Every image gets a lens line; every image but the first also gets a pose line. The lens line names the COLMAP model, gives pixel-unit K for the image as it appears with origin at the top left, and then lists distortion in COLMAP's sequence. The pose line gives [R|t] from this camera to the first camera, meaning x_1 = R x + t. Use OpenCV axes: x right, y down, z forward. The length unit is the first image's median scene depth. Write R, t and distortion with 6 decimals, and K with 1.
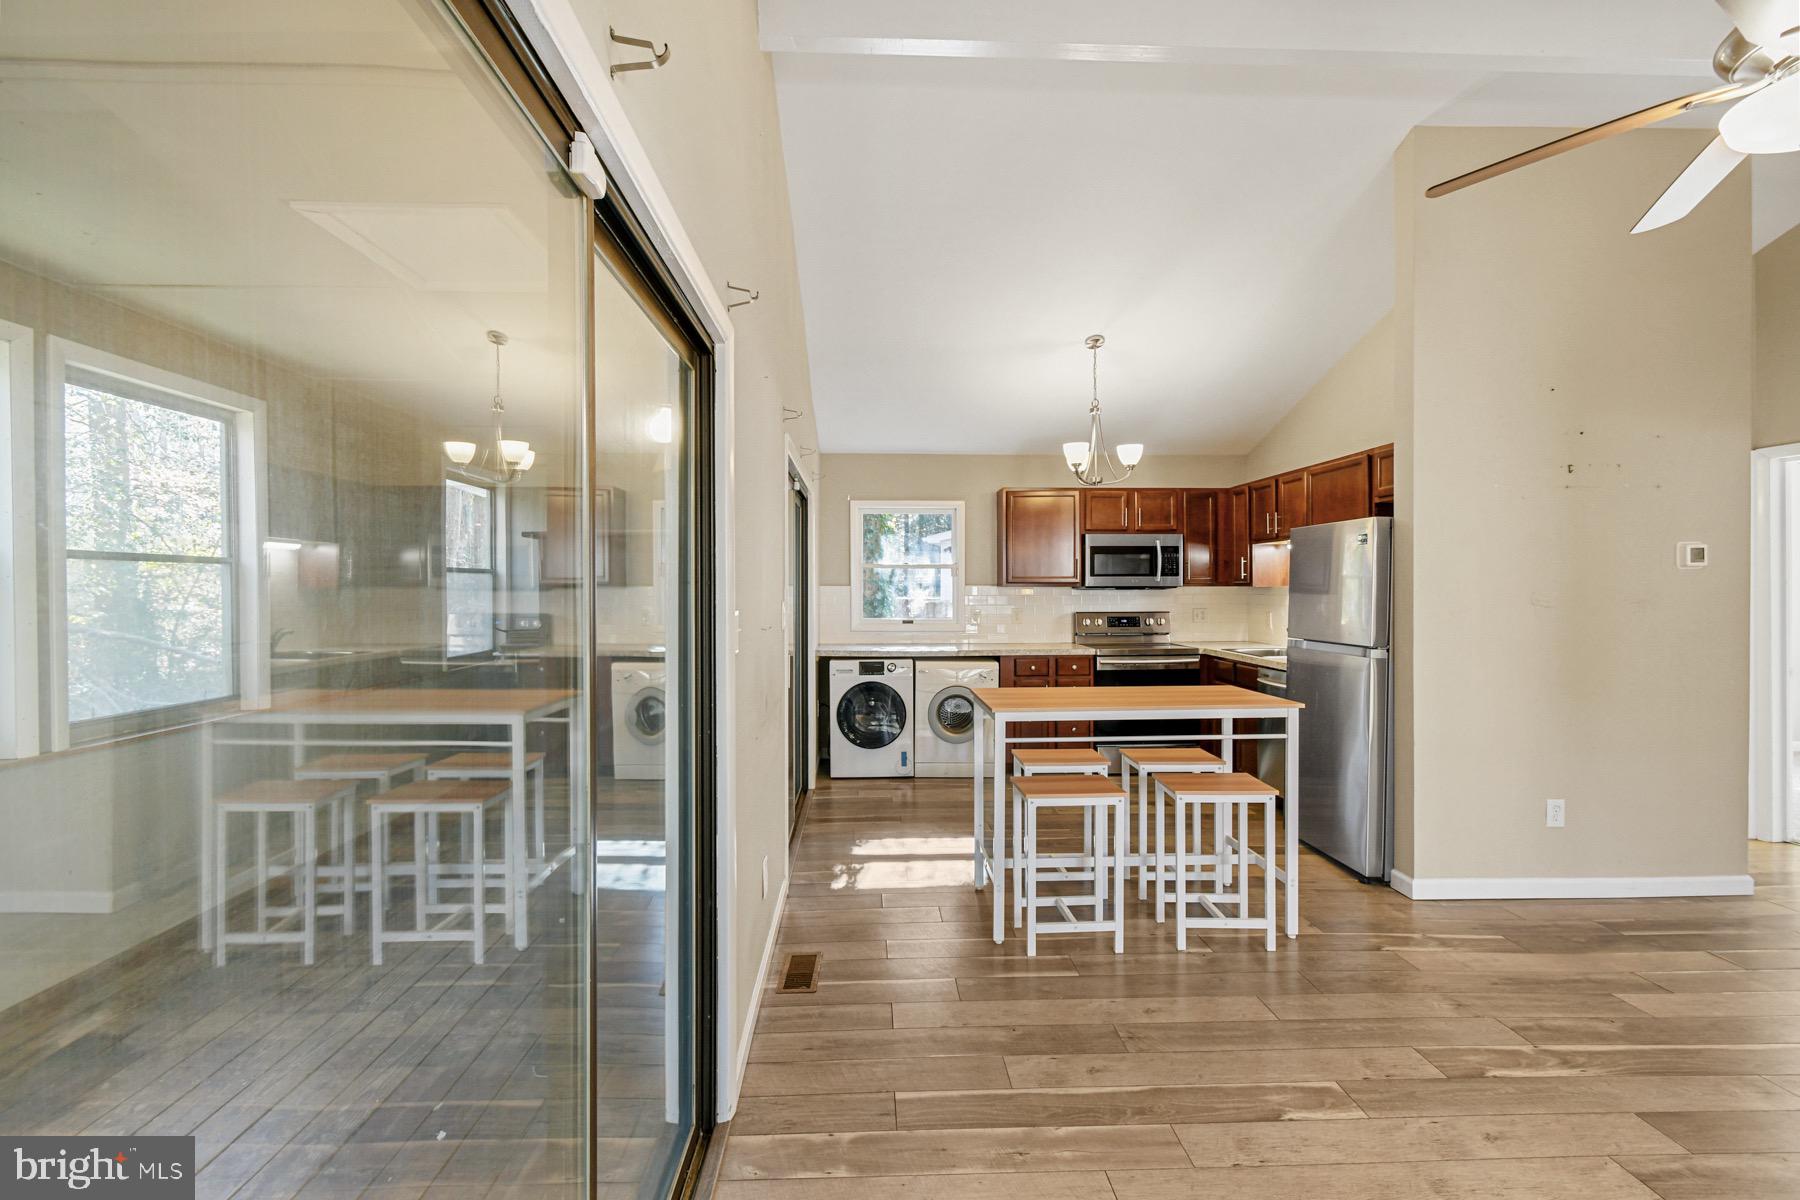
lens RADIAL K [[800.1, 0, 885.2], [0, 800.1, 584.9], [0, 0, 1]] dist [0.012438, -0.006109]
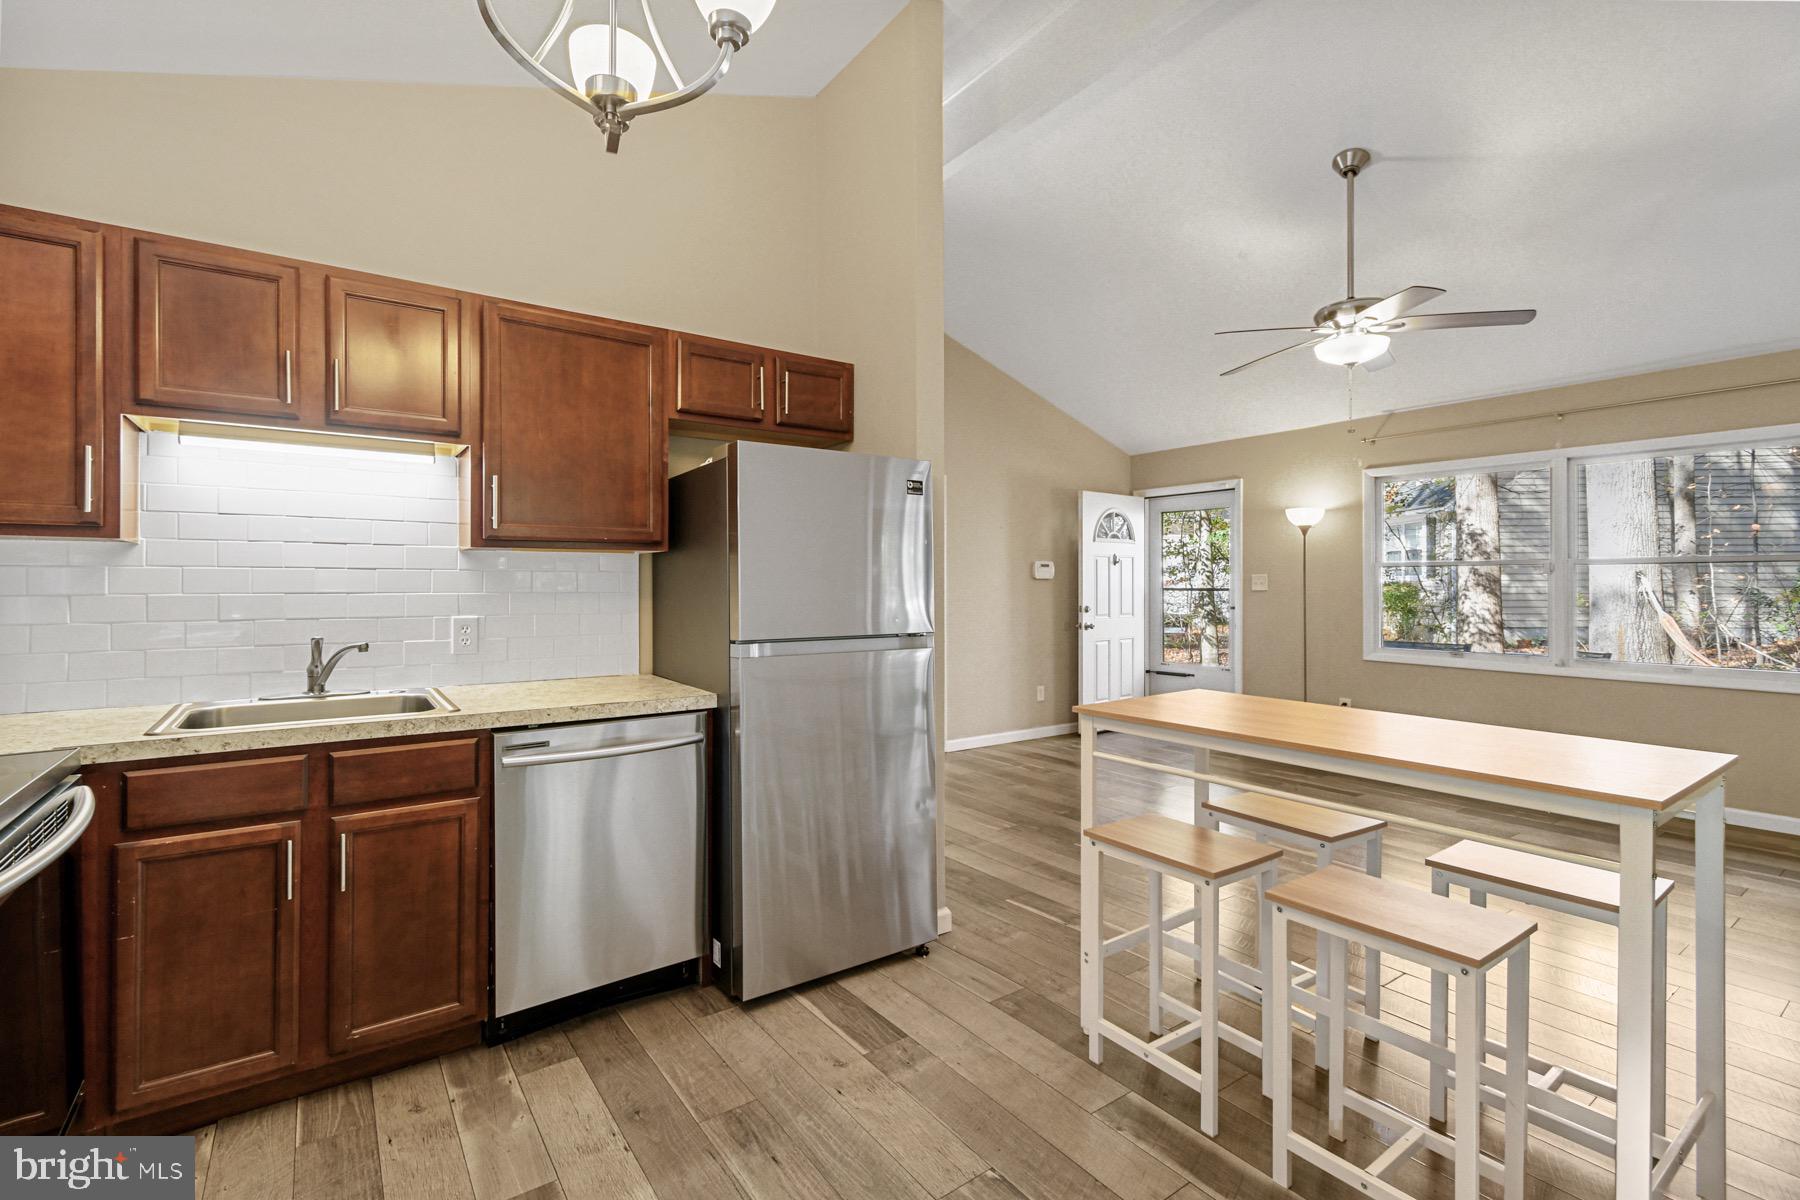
lens RADIAL K [[800.1, 0, 885.2], [0, 800.1, 584.9], [0, 0, 1]] dist [0.012438, -0.006109]
pose [[-0.548629, 0.003835, 0.836057, 0.000681], [-0.000834, 0.999986, -0.005134, 0.029074], [-0.836065, -0.003513, -0.548619, 1.178379]]
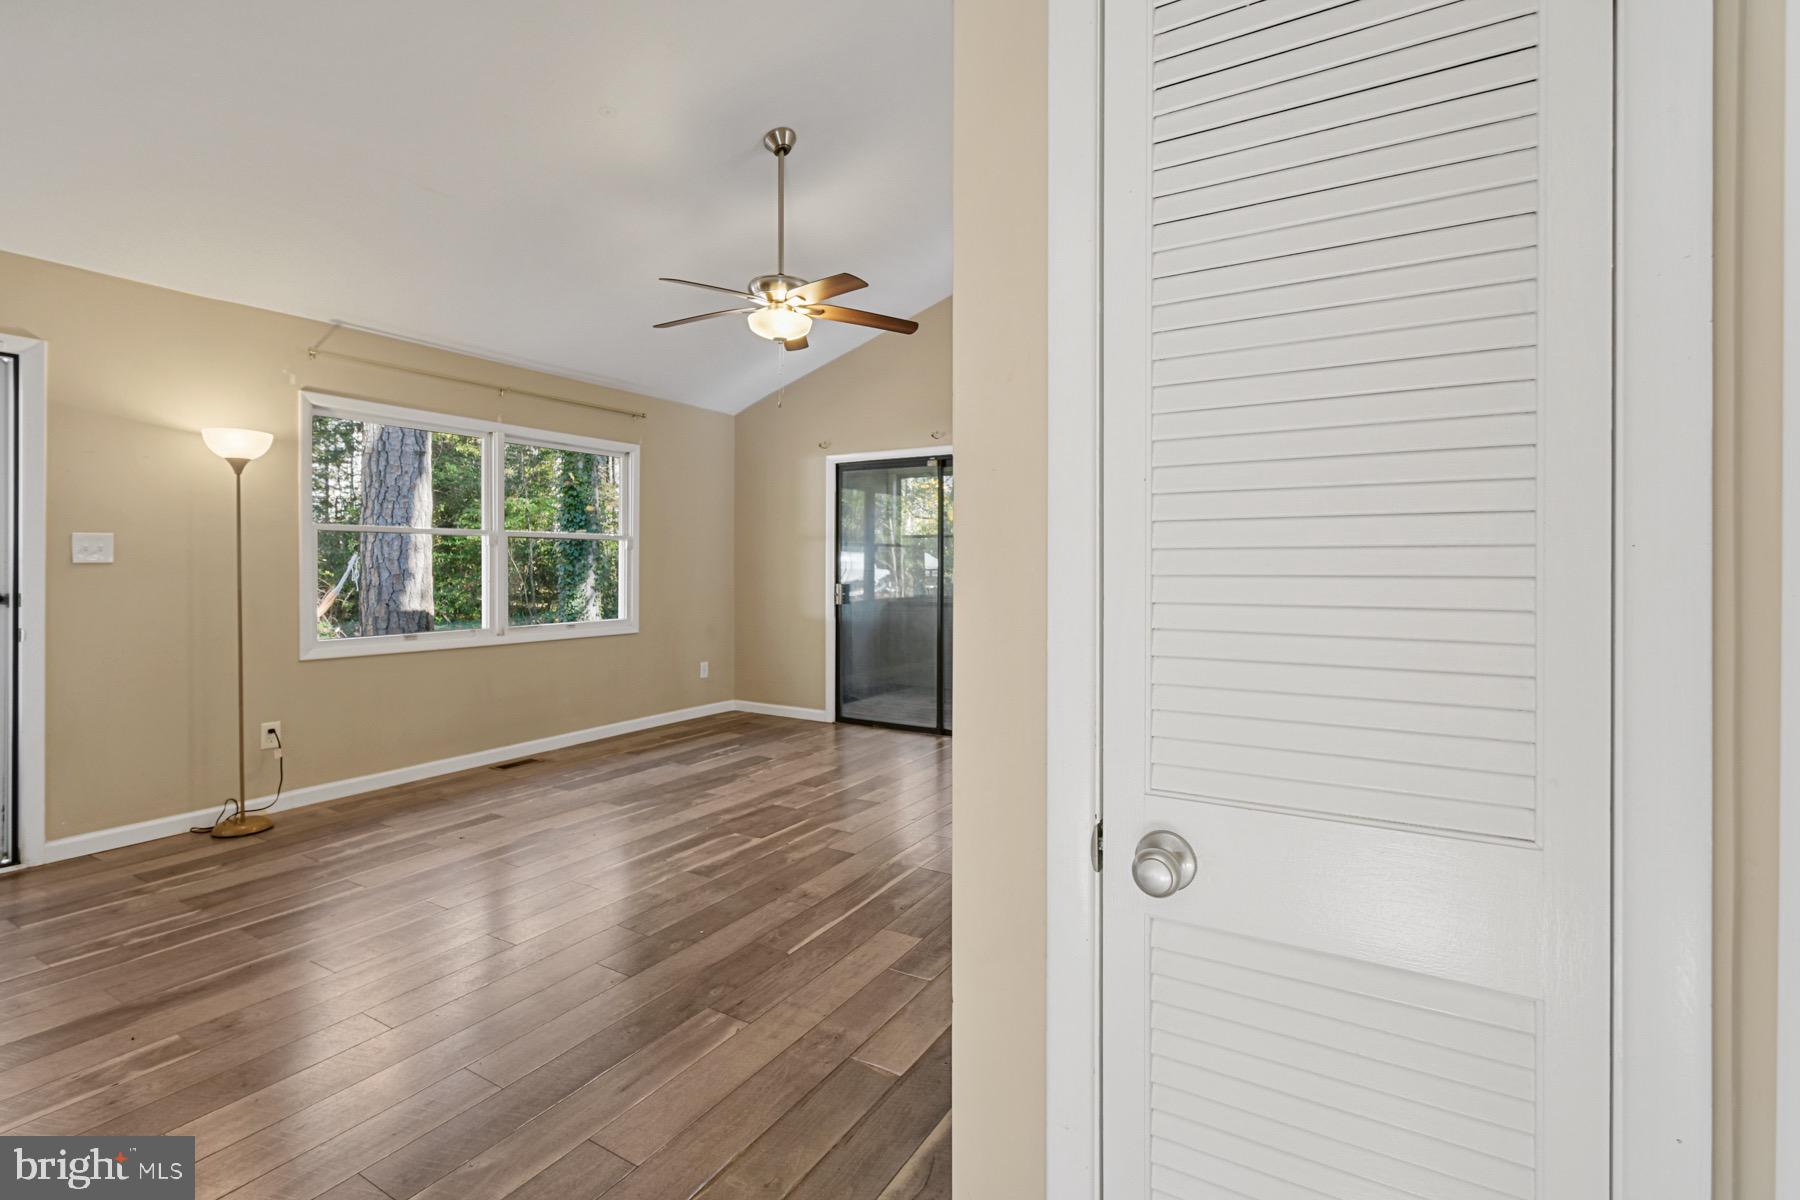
lens RADIAL K [[841.0, 0, 882.4], [0, 841.0, 562.4], [0, 0, 1]] dist [0.001422, 0.000205]
pose [[-0.549172, 0.001233, -0.835709, 1.069592], [0.000001, 0.999999, 0.001474, 0.029434], [0.835709, 0.000809, -0.549171, 0.909248]]
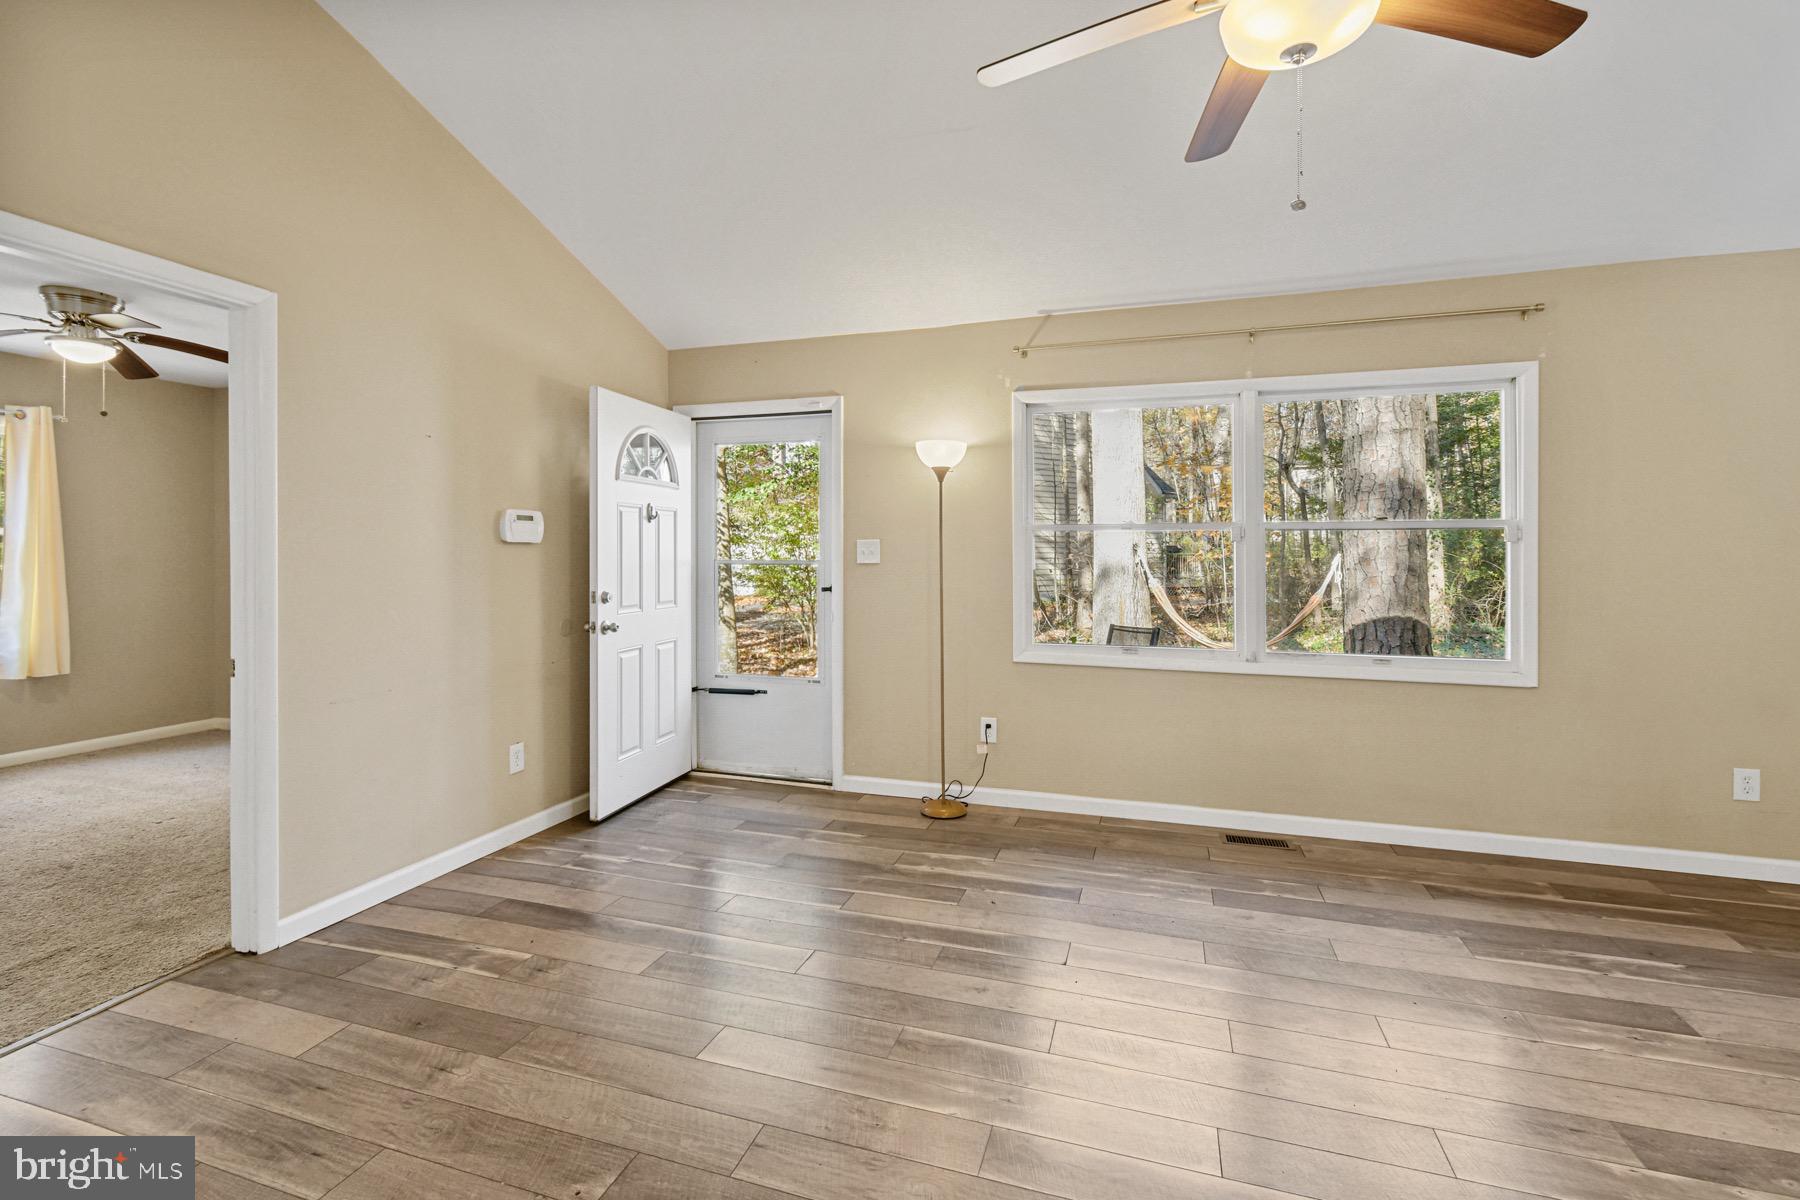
lens RADIAL K [[812.5, 0, 893.1], [0, 812.5, 557.0], [0, 0, 1]] dist [0.013055, -0.006658]
pose [[-0.939354, 0.001098, 0.342947, 0.457503], [-0.000189, 0.999993, -0.003721, 0.026974], [-0.342949, -0.003560, -0.939347, 0.751816]]
